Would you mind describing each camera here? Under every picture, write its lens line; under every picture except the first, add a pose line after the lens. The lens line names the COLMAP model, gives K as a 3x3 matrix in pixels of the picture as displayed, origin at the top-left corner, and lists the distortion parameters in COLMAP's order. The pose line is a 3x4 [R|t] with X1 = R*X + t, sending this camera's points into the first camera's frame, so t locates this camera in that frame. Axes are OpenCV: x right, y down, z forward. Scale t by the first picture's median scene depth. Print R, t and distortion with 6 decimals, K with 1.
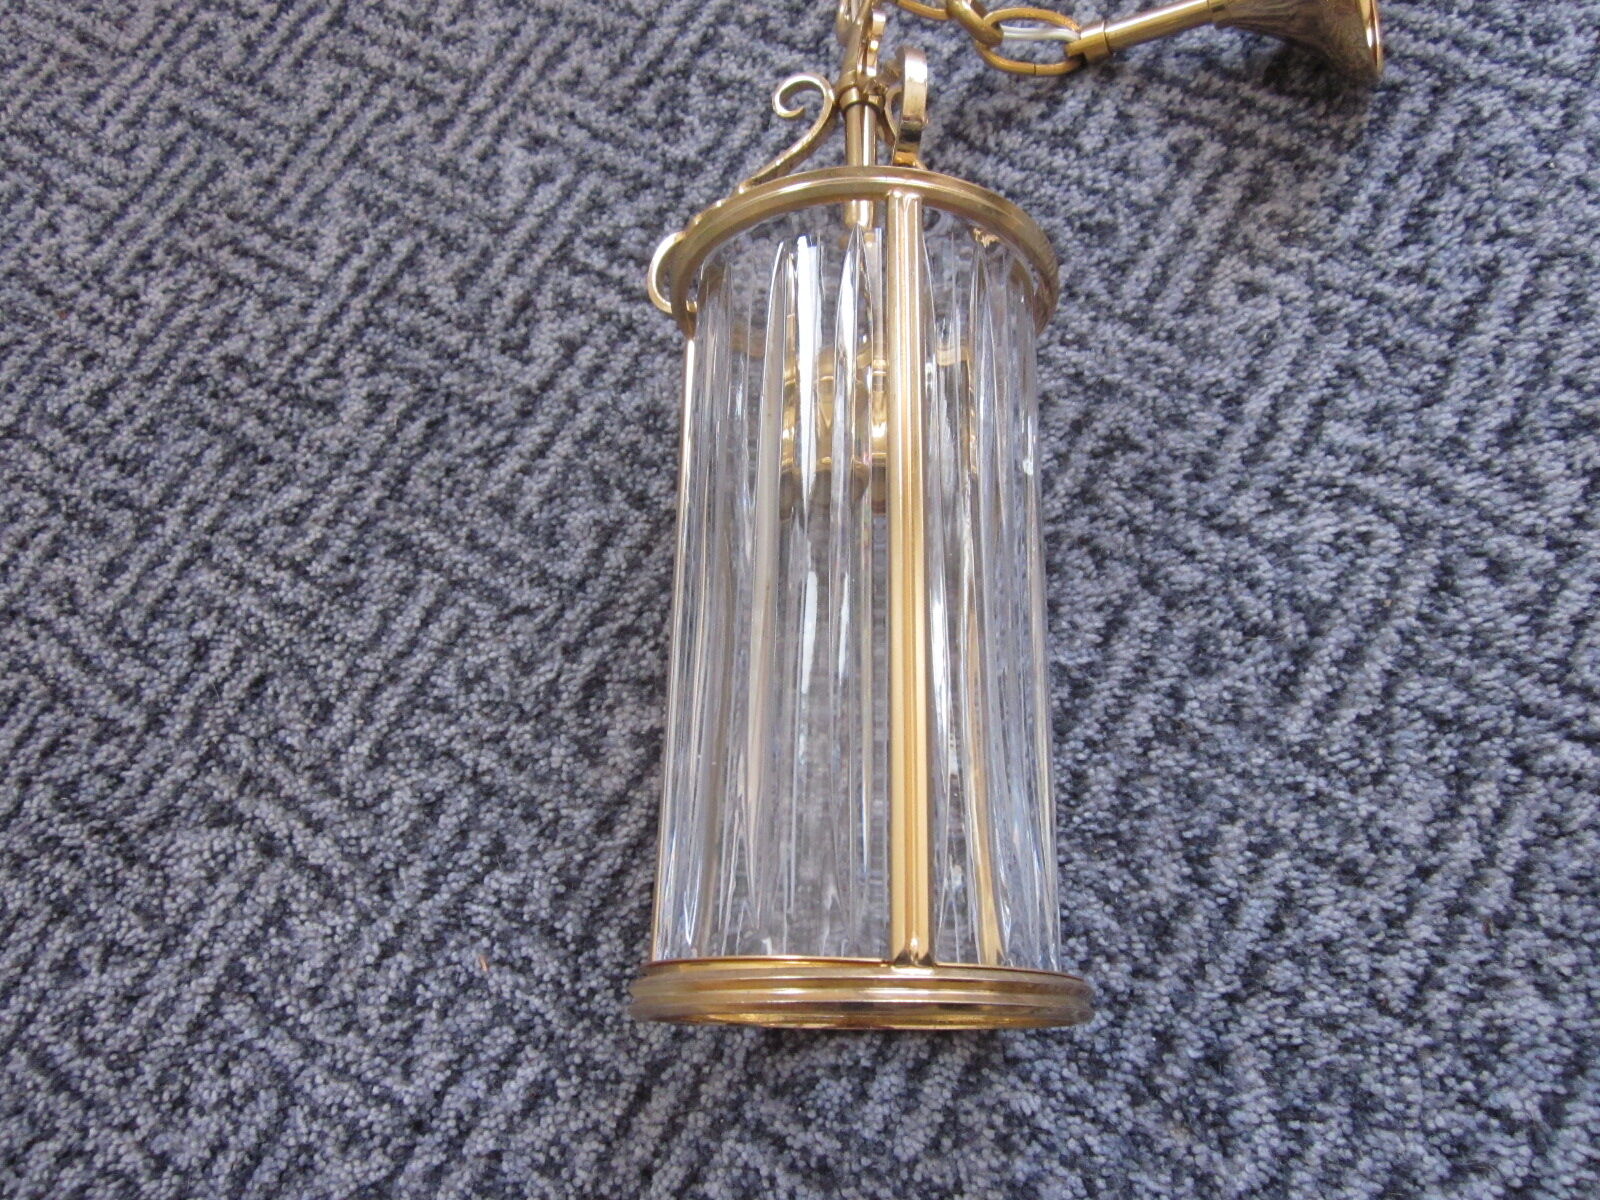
lens RADIAL K [[1347.8, 0, 800.0], [0, 1347.8, 600.0], [0, 0, 1]] dist [-0.031013, 0.012686]
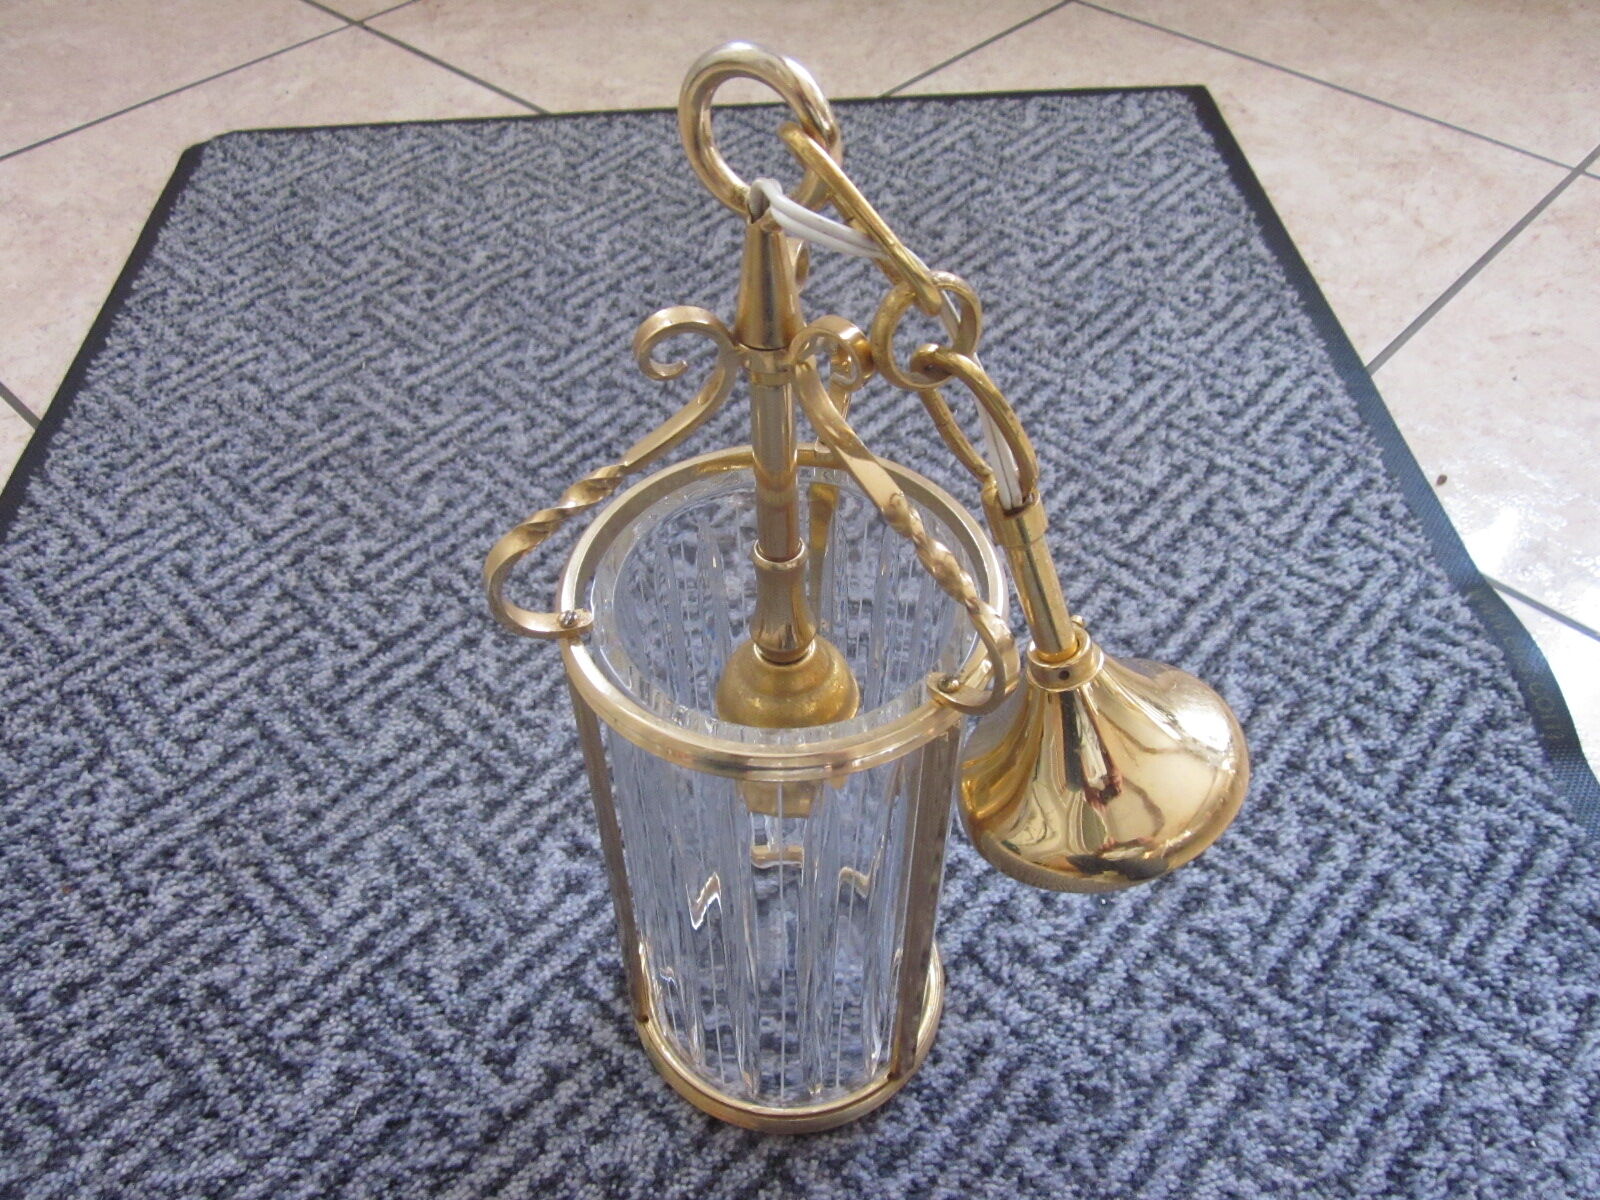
lens RADIAL K [[1347.8, 0, 800.0], [0, 1347.8, 600.0], [0, 0, 1]] dist [-0.031013, 0.012686]
pose [[0.970047, 0.242861, -0.005271, -0.073044], [-0.227014, 0.898601, -0.375474, -0.167804], [-0.086451, 0.365424, 0.926818, -0.052629]]
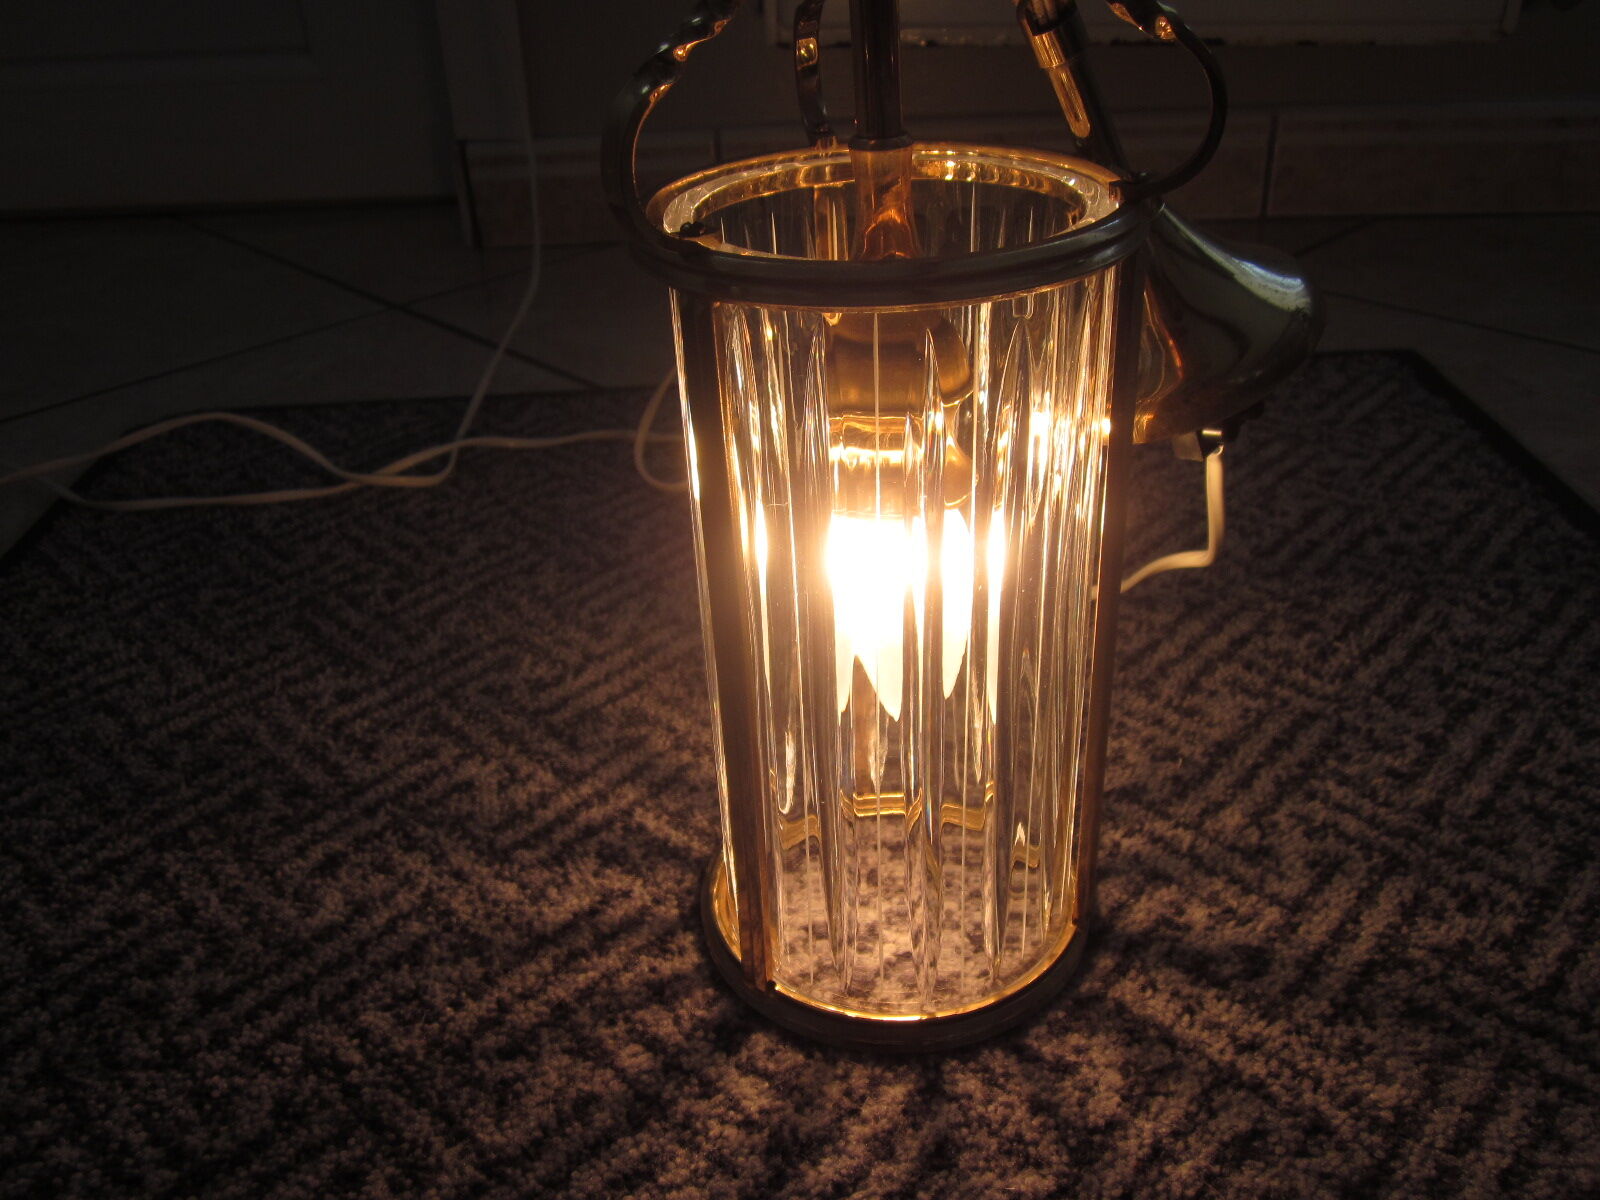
lens RADIAL K [[1336.1, 0, 800.0], [0, 1336.1, 600.0], [0, 0, 1]] dist [-0.037927, 0.015524]
pose [[0.966965, 0.229880, -0.110157, -0.140808], [-0.249768, 0.768062, -0.589659, -0.417454], [-0.050943, 0.597693, 0.800105, 0.424567]]
